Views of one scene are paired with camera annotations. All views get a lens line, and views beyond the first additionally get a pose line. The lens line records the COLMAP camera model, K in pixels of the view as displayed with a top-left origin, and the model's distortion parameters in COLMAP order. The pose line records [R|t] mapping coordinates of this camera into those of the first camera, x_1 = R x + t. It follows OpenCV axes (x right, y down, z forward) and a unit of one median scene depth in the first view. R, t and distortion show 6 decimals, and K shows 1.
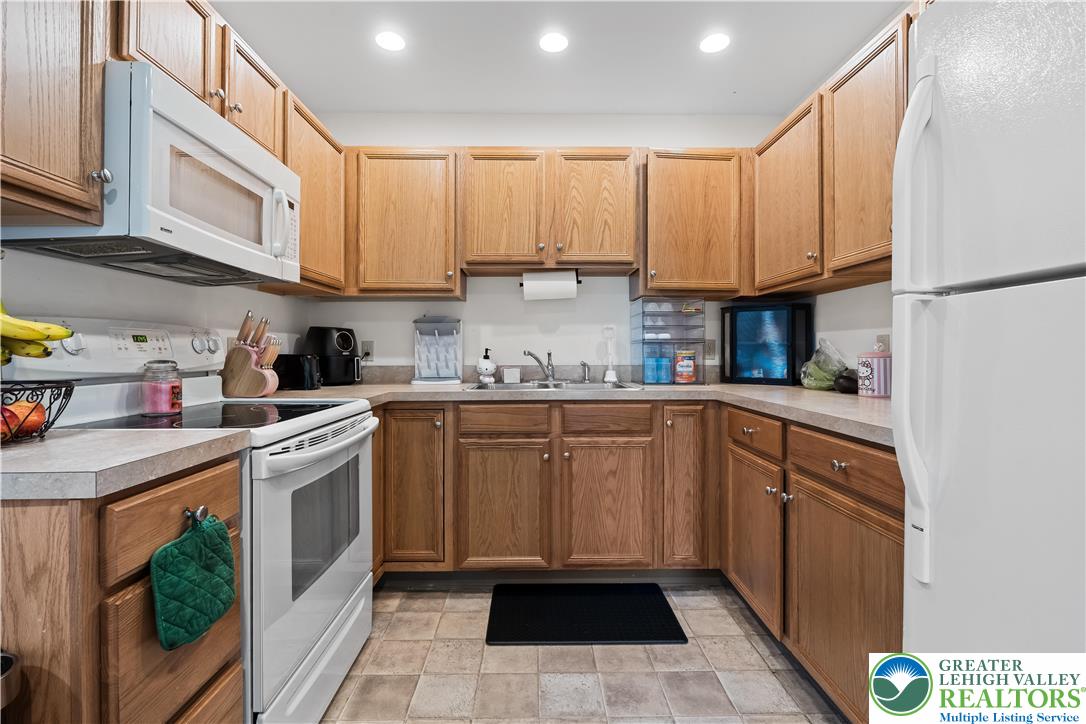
lens RADIAL K [[490.3, 0, 539.8], [0, 490.3, 345.9], [0, 0, 1]] dist [-0.010794, 0.002078]
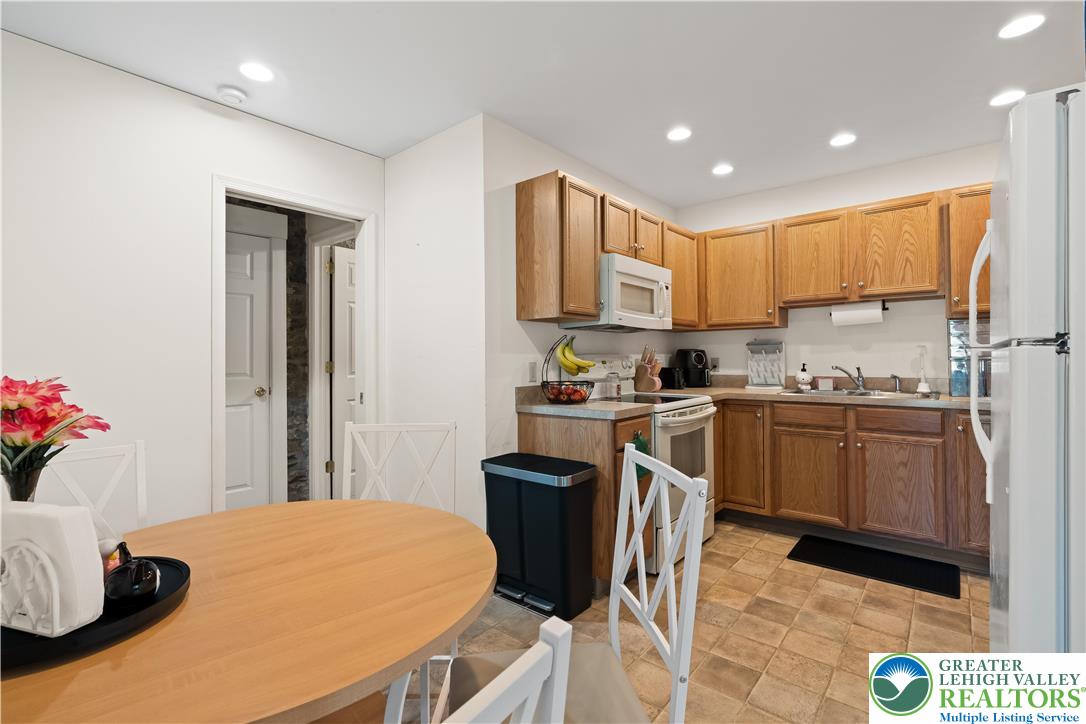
lens RADIAL K [[490.3, 0, 540.9], [0, 490.3, 354.6], [0, 0, 1]] dist [-0.010794, 0.002078]
pose [[0.757372, -0.007938, -0.652936, 0.264526], [0.014912, 0.999876, 0.005141, -0.043711], [0.652814, -0.013630, 0.757396, -0.562780]]
